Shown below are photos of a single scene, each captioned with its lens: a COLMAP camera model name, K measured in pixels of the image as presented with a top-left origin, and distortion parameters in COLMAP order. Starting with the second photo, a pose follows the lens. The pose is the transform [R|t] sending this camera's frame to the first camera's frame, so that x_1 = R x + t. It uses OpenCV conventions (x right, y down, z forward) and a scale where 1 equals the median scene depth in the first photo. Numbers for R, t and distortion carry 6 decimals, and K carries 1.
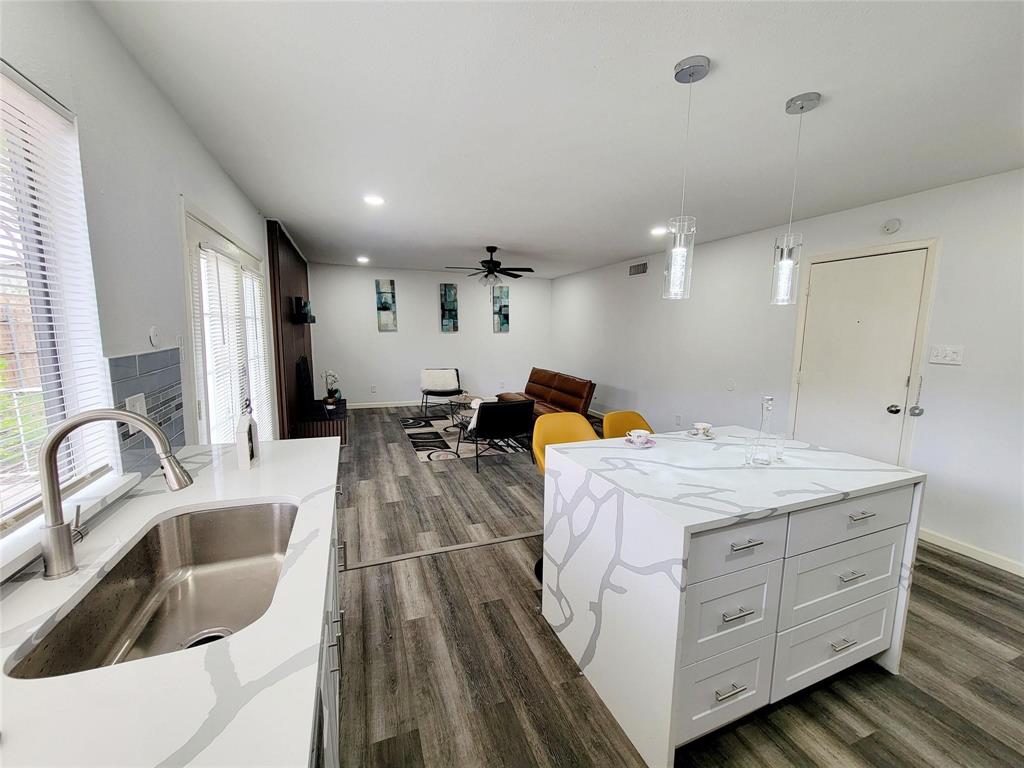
lens RADIAL K [[417.7, 0, 515.5], [0, 417.7, 385.0], [0, 0, 1]] dist [-0.000179, -0.000289]
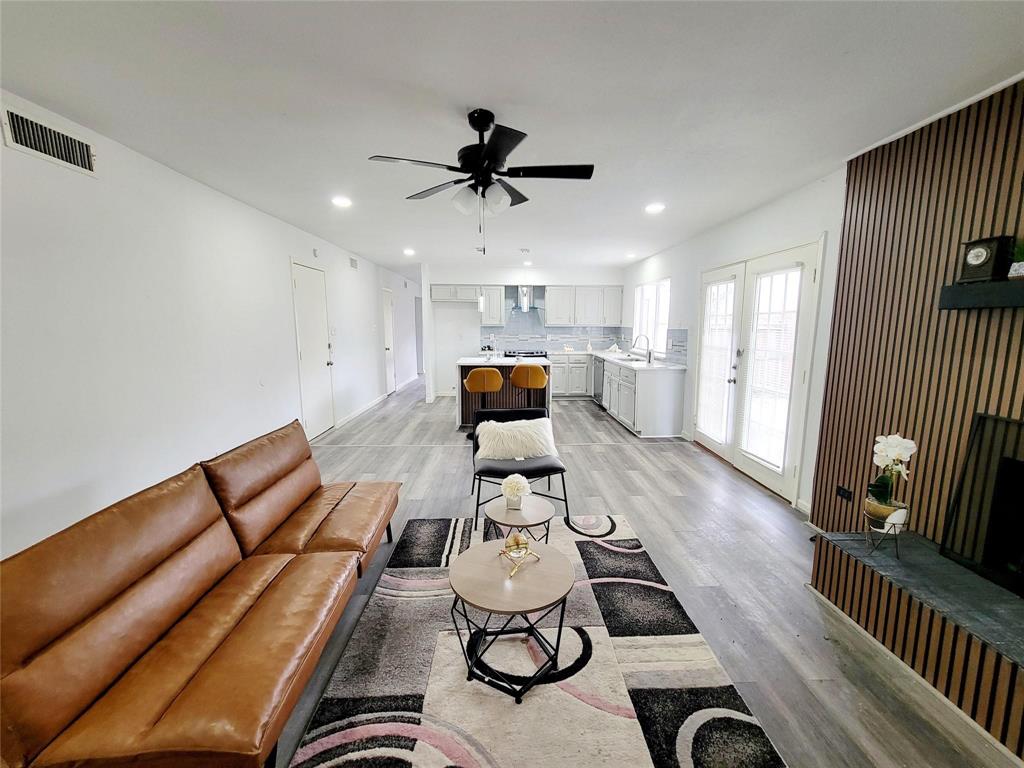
lens RADIAL K [[417.7, 0, 515.5], [0, 417.7, 385.0], [0, 0, 1]] dist [-0.000179, -0.000289]
pose [[-0.943668, -0.064685, 0.324508, -0.430440], [0.028786, 0.960940, 0.275256, -0.343387], [-0.329638, 0.269092, -0.904947, 2.590701]]
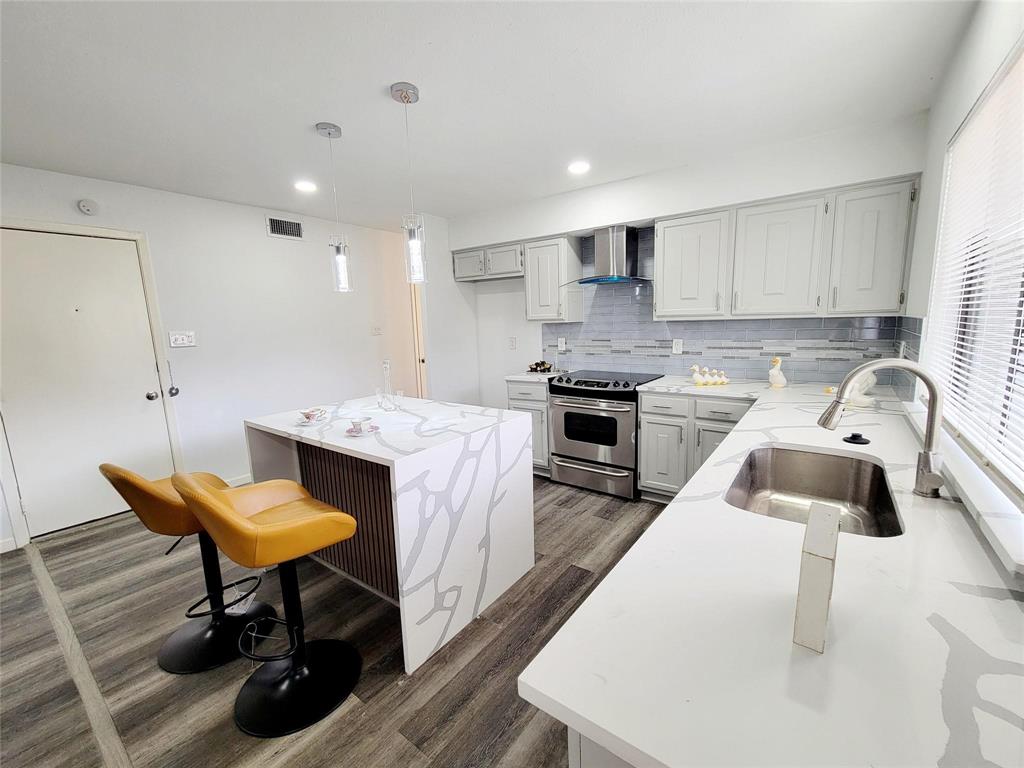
lens RADIAL K [[419.5, 0, 515.6], [0, 419.5, 379.9], [0, 0, 1]] dist [0.000588, 0.000225]
pose [[-0.522496, -0.121077, 0.844001, -0.482507], [0.135119, 0.965600, 0.222170, -0.098632], [-0.841867, 0.230123, -0.488163, 0.833078]]
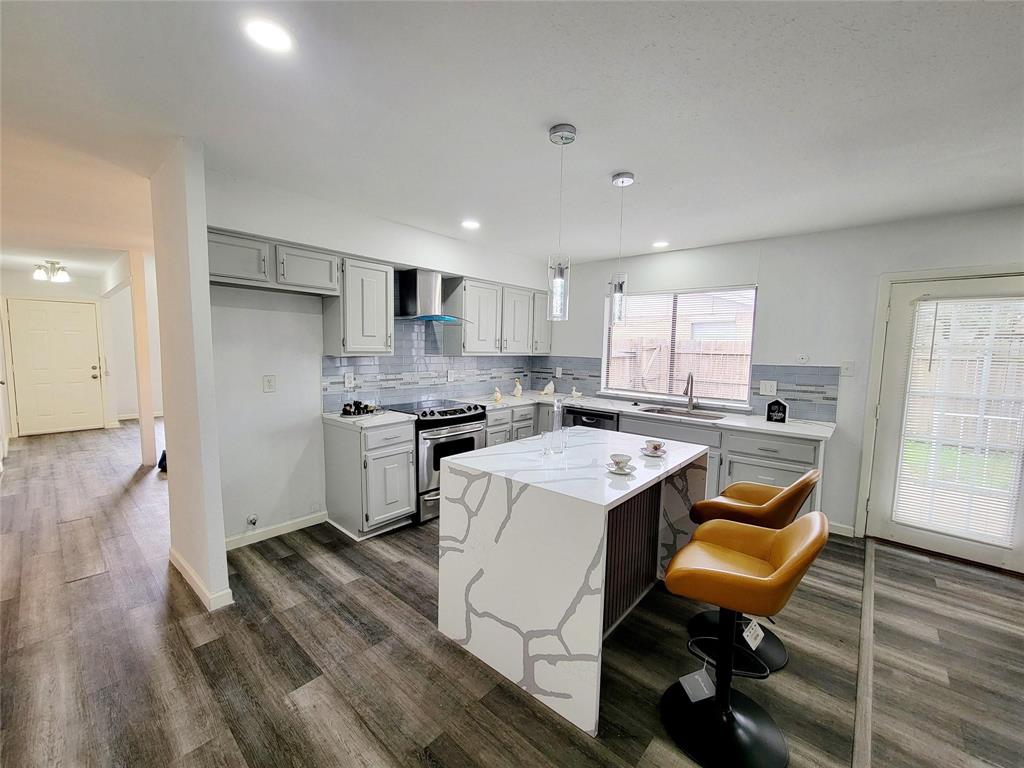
lens RADIAL K [[417.7, 0, 515.5], [0, 417.7, 385.0], [0, 0, 1]] dist [-0.000179, -0.000289]
pose [[-0.881017, 0.009497, -0.472990, 0.824533], [-0.098755, 0.974081, 0.203505, -0.161548], [0.462663, 0.226001, -0.857243, 1.256743]]
